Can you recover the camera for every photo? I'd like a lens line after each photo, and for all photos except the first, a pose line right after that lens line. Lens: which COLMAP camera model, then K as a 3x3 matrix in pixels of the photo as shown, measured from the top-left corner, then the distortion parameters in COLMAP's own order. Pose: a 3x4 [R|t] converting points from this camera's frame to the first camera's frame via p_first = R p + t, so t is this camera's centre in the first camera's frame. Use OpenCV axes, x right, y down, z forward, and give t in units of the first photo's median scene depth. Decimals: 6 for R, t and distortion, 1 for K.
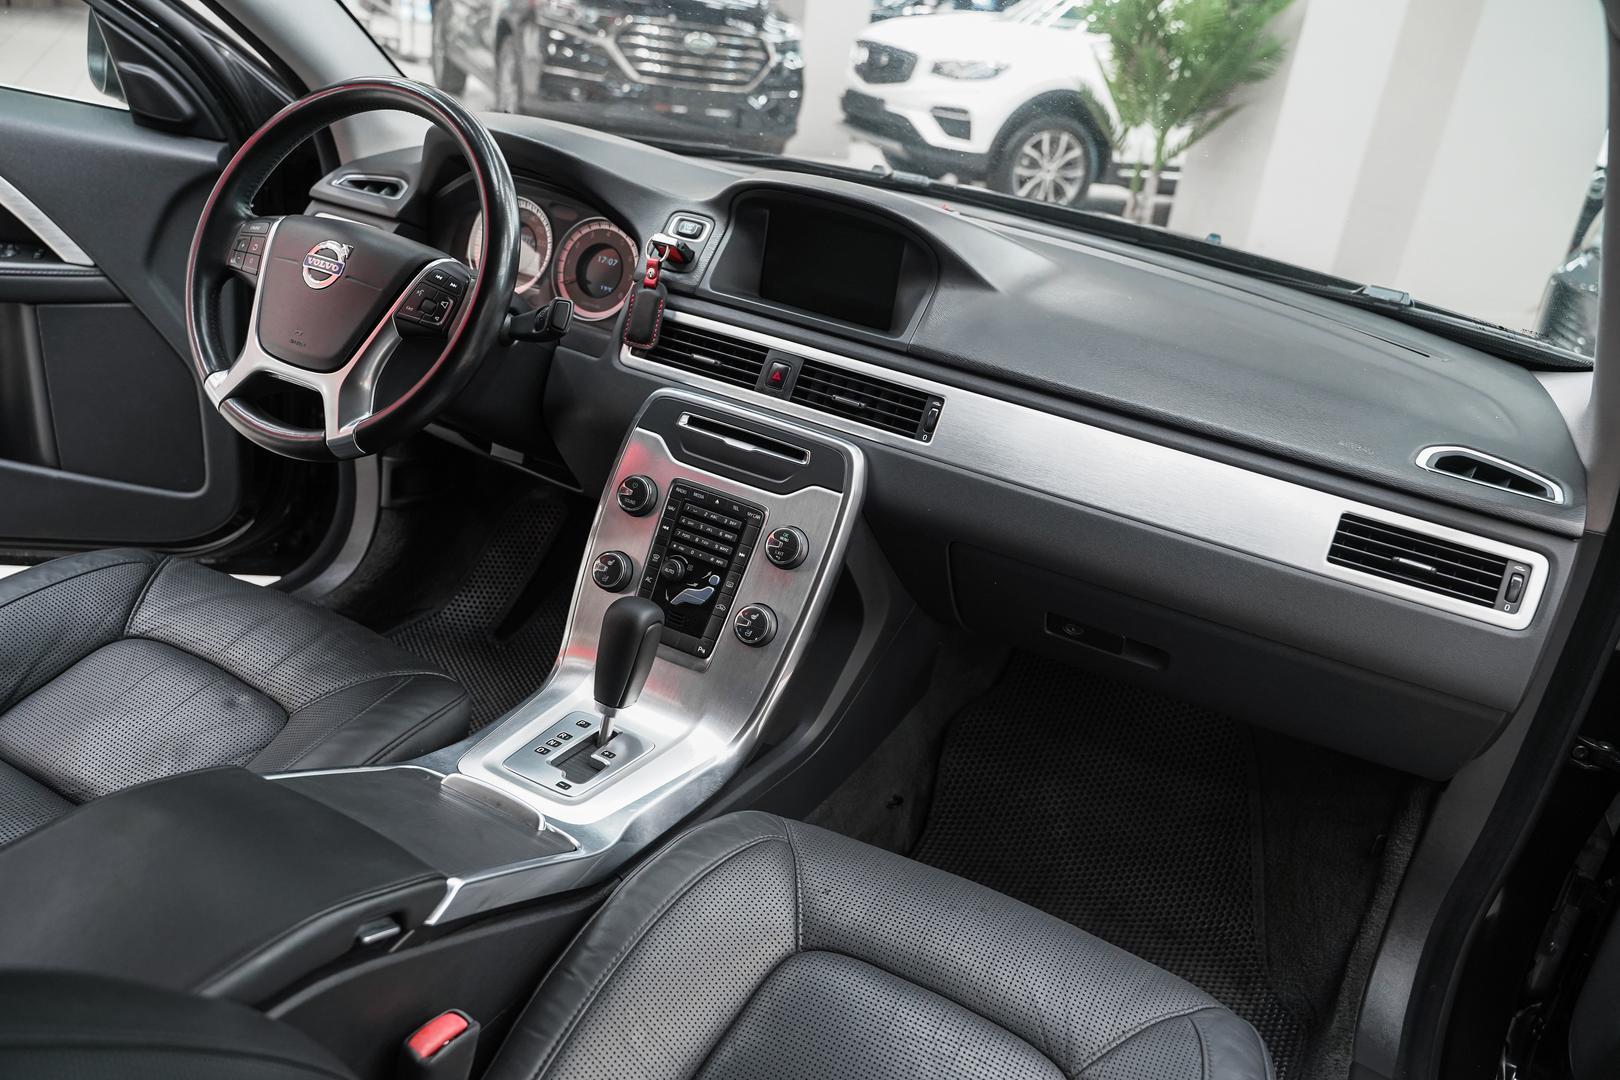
lens RADIAL K [[1276.7, 0, 807.6], [0, 1276.7, 538.5], [0, 0, 1]] dist [-0.019269, 0.008510]
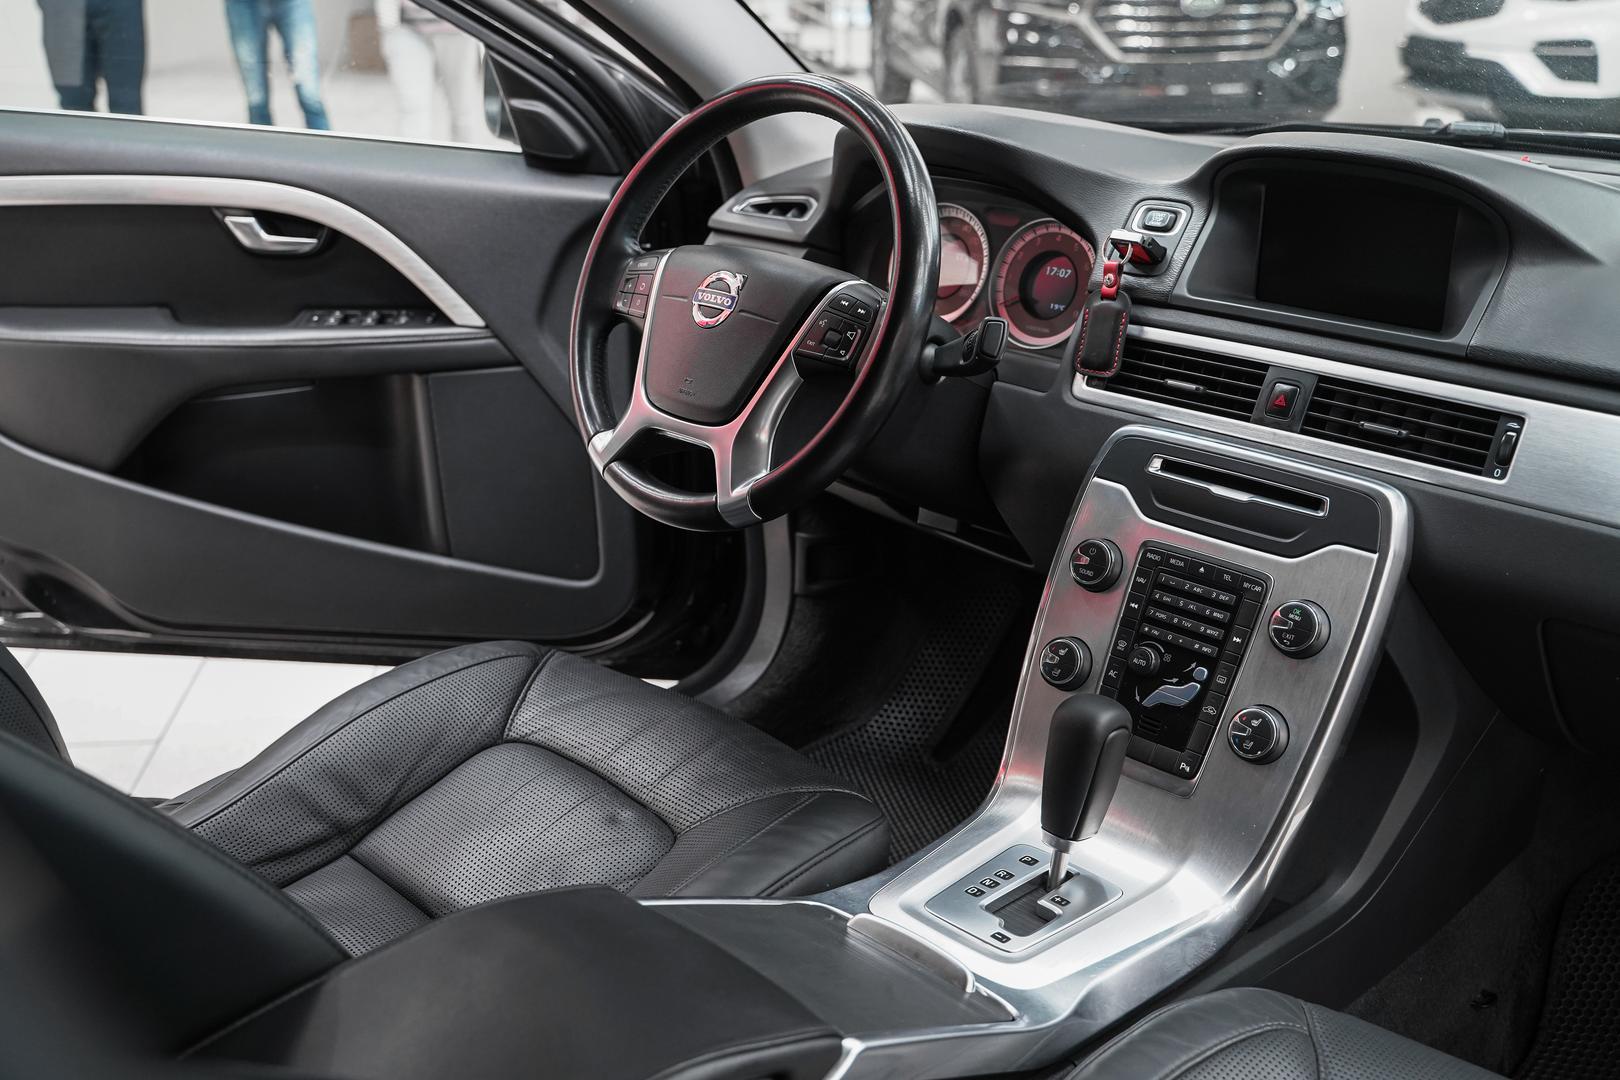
lens RADIAL K [[1644.1, 0, 768.1], [0, 1644.1, 512.7], [0, 0, 1]] dist [0.000704, 0.000000]
pose [[0.937521, -0.033497, -0.346312, 0.025625], [0.004208, 0.996374, -0.084983, 0.018497], [0.347902, 0.078216, 0.934262, 0.000884]]
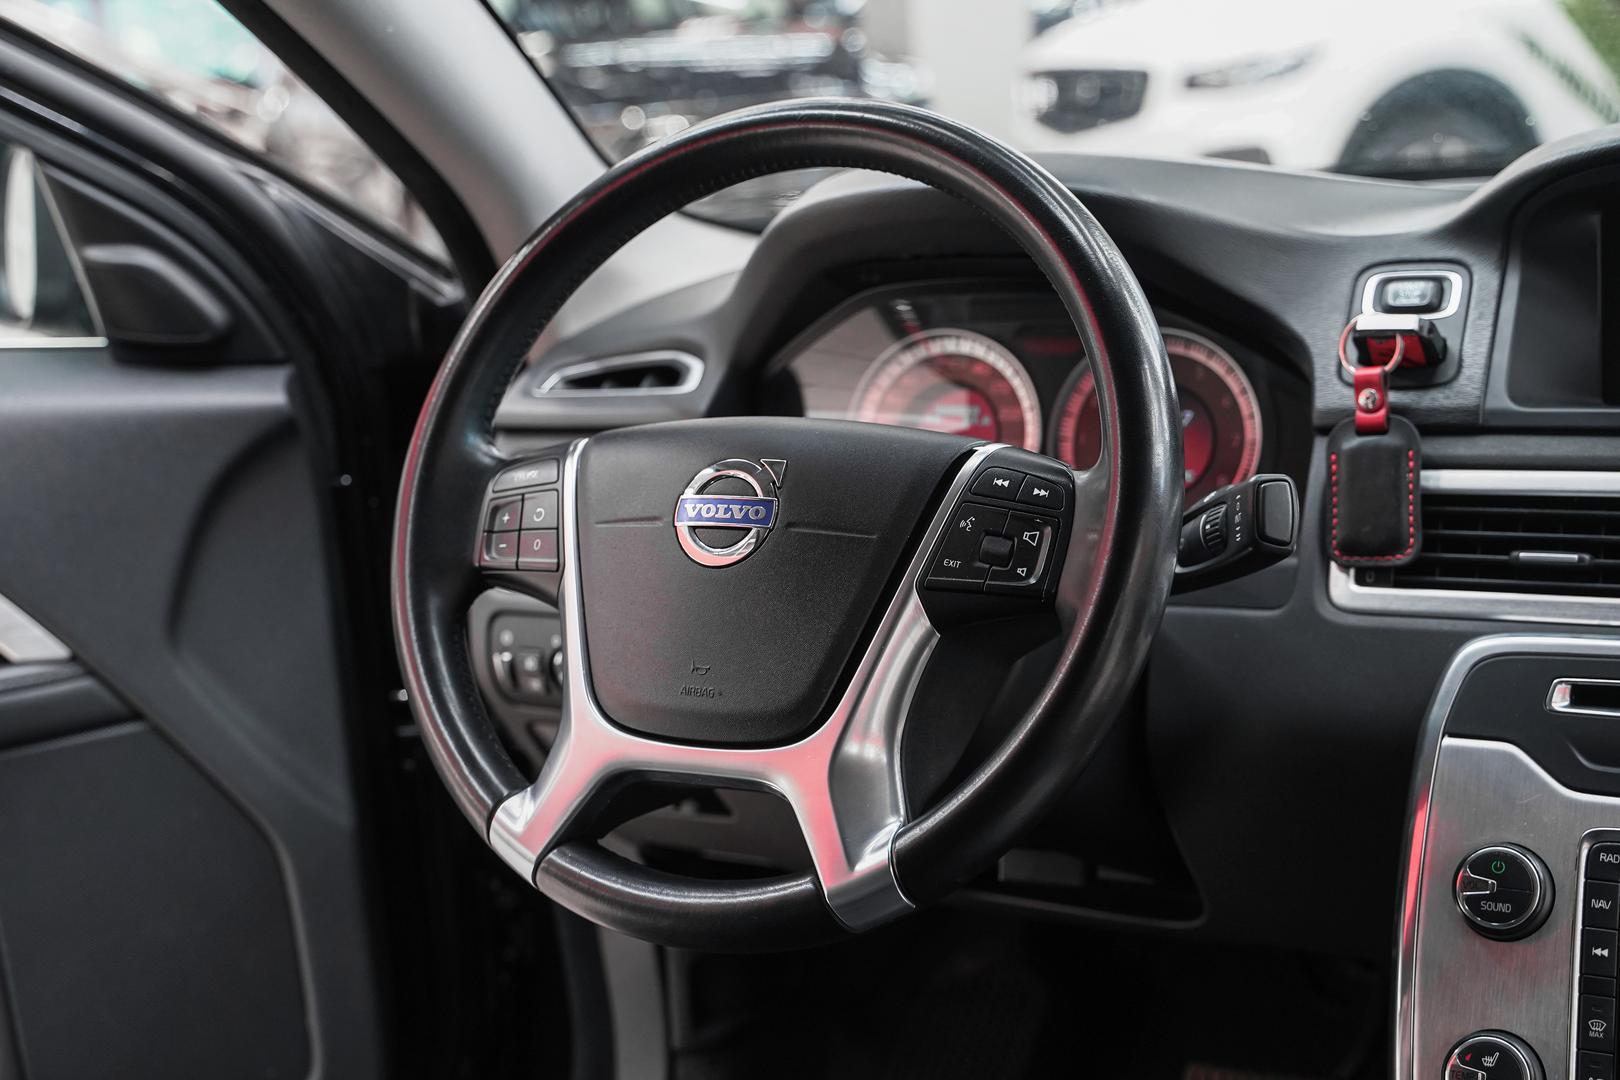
lens RADIAL K [[2361.5, 0, 786.4], [0, 2361.5, 507.6], [0, 0, 1]] dist [0.026879, 0.000000]
pose [[0.977118, -0.203827, -0.060786, -0.291804], [0.186235, 0.957921, -0.218412, -0.027769], [0.102747, 0.202094, 0.973962, 0.175253]]
